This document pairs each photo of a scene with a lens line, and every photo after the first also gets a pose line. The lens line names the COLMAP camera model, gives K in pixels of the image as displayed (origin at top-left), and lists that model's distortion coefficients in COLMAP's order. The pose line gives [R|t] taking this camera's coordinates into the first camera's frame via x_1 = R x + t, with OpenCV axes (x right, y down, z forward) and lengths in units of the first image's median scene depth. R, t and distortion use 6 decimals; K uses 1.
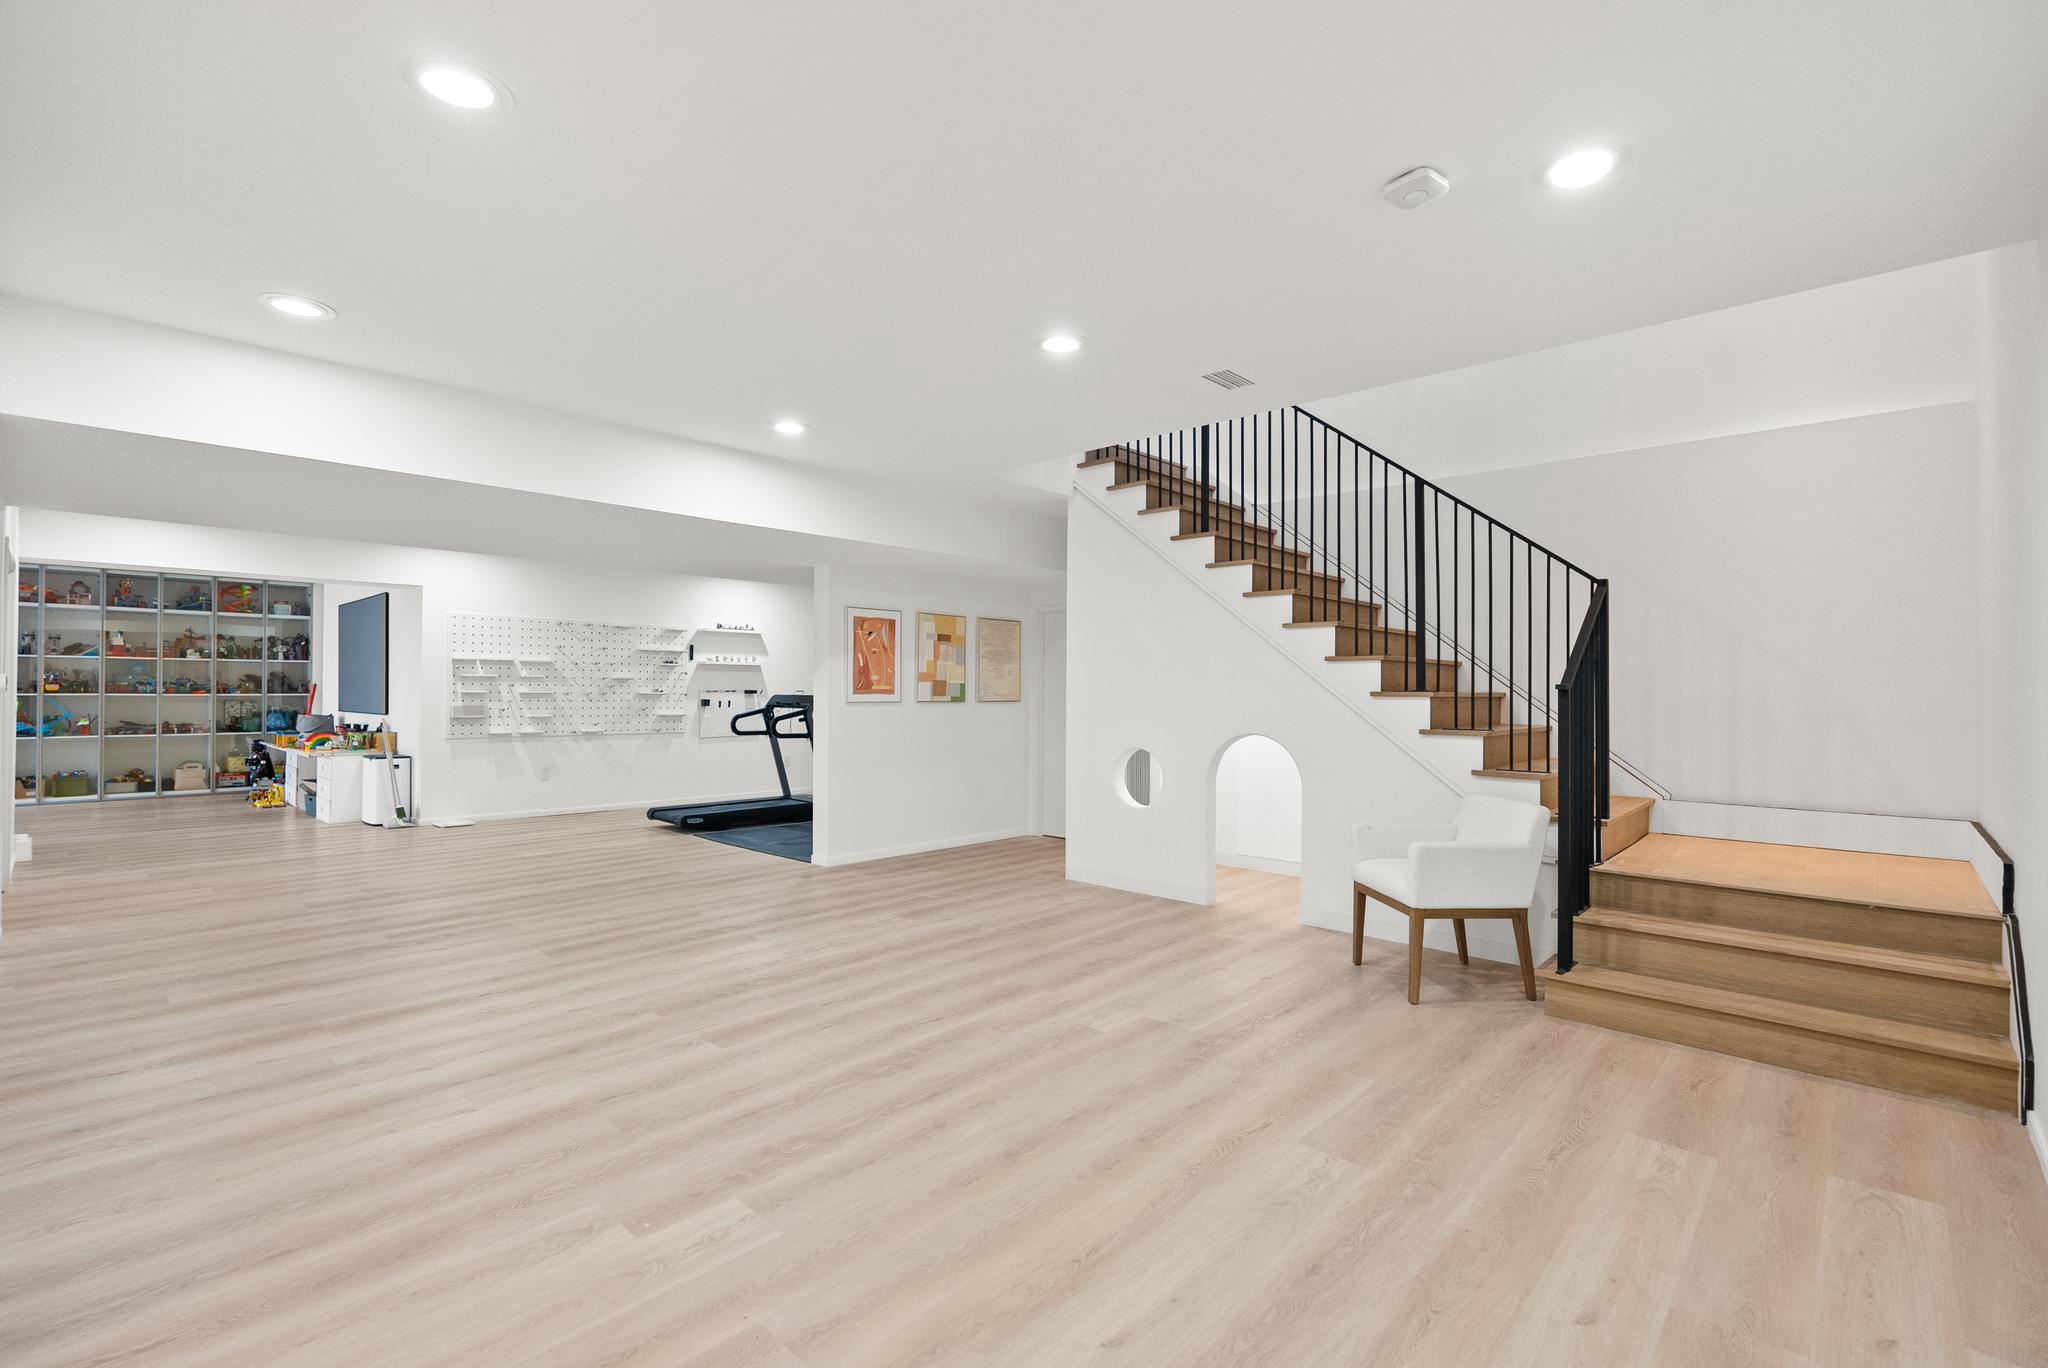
lens RADIAL K [[913.9, 0, 1021.9], [0, 913.9, 685.4], [0, 0, 1]] dist [-0.009696, 0.000876]
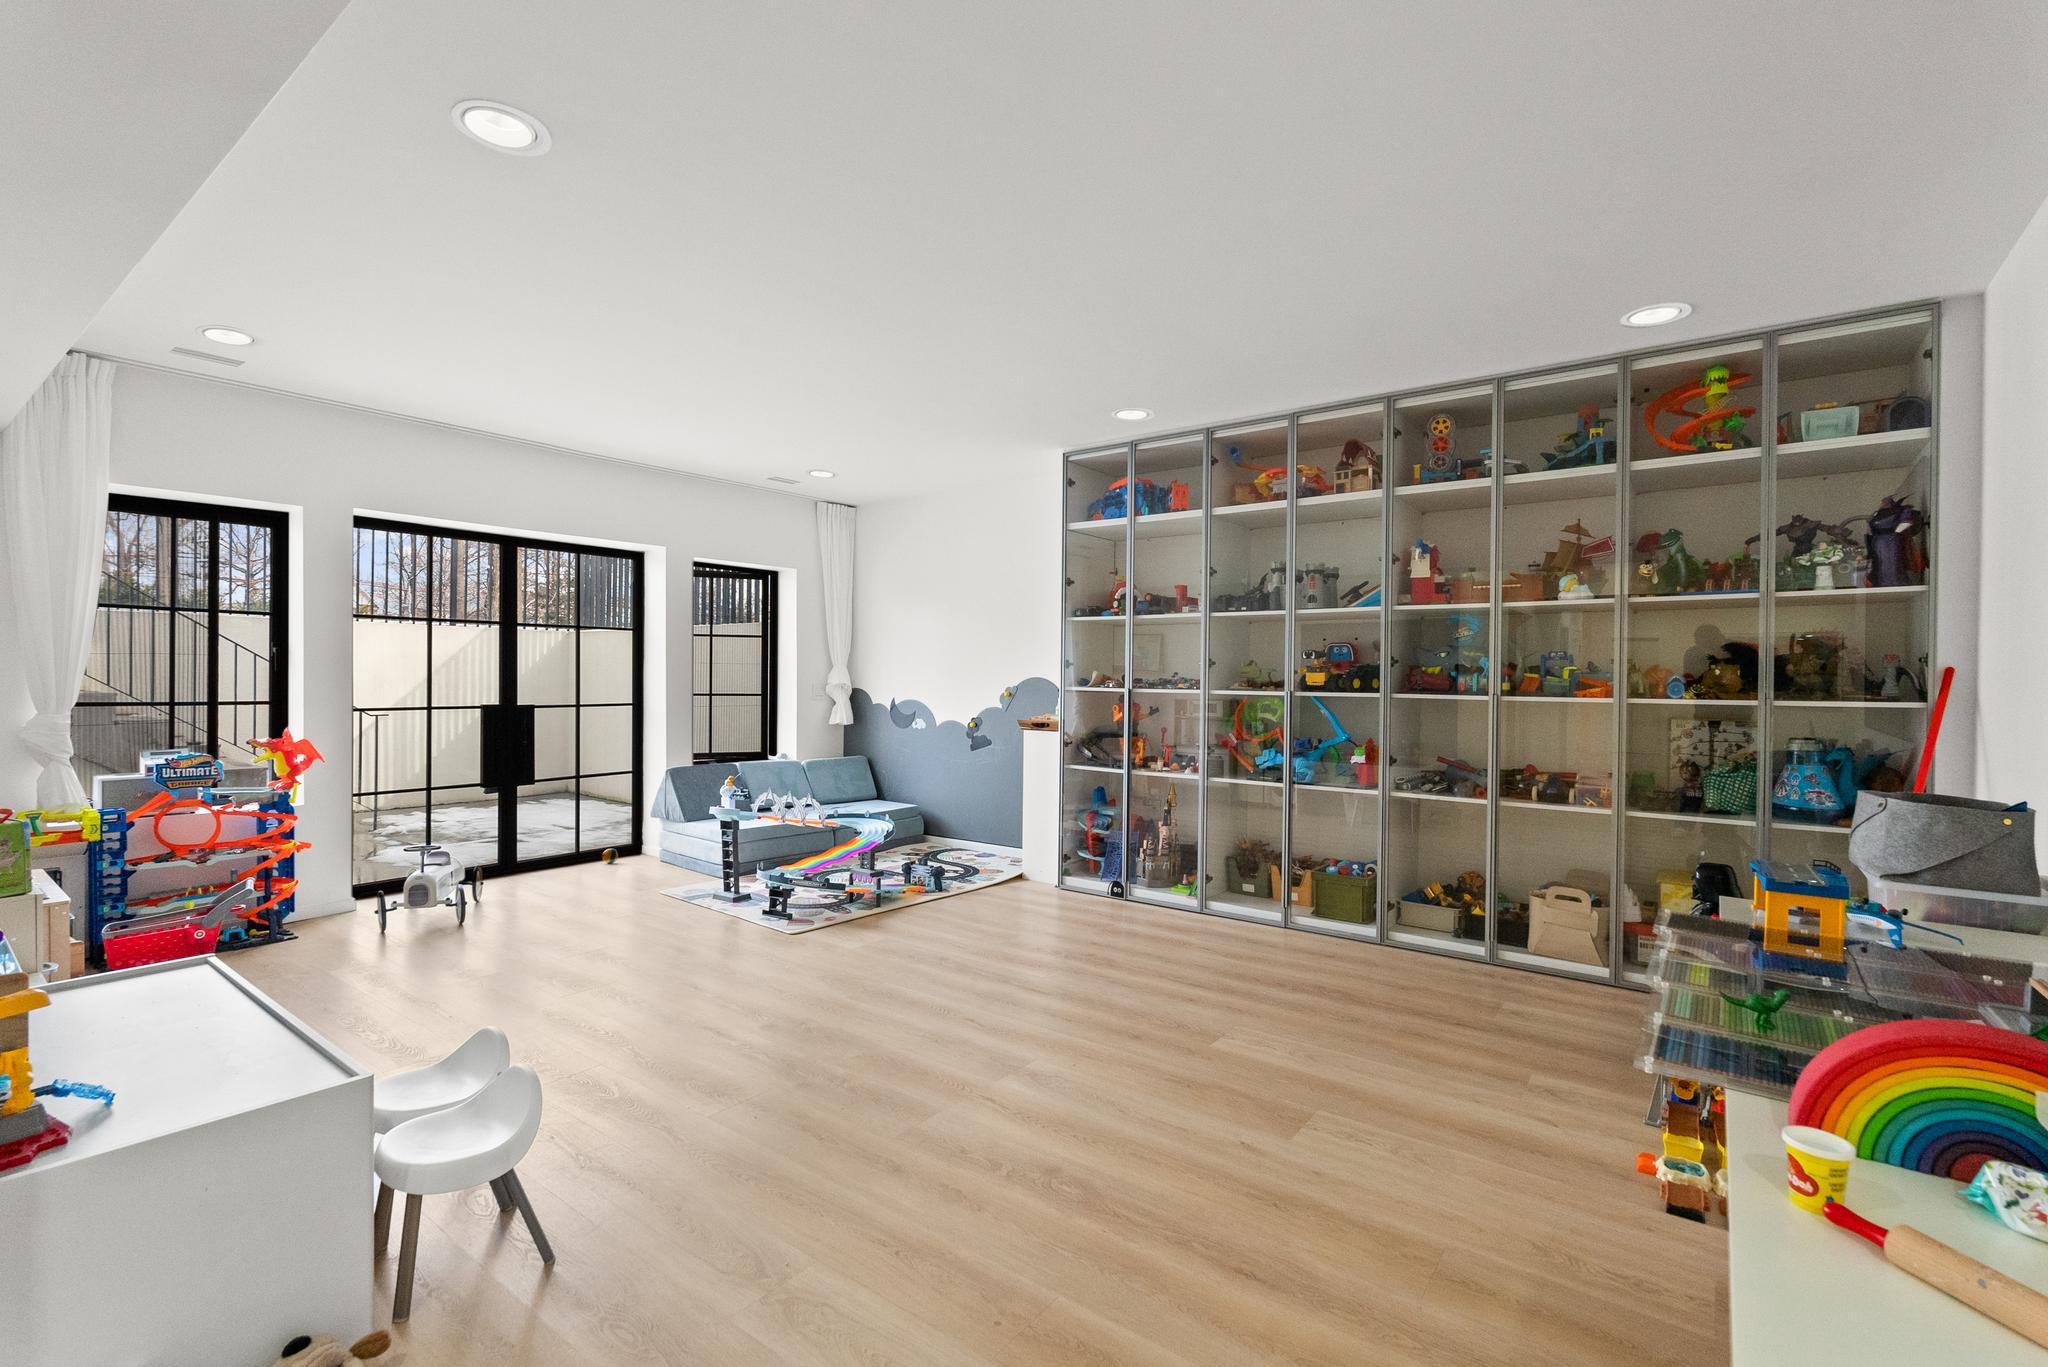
lens RADIAL K [[913.9, 0, 1020.9], [0, 913.9, 681.5], [0, 0, 1]] dist [-0.009696, 0.000876]
pose [[0.100935, 0.006415, -0.994872, -0.579148], [-0.000160, 0.999979, 0.006431, 0.000661], [0.994893, -0.000490, 0.100933, 0.752309]]
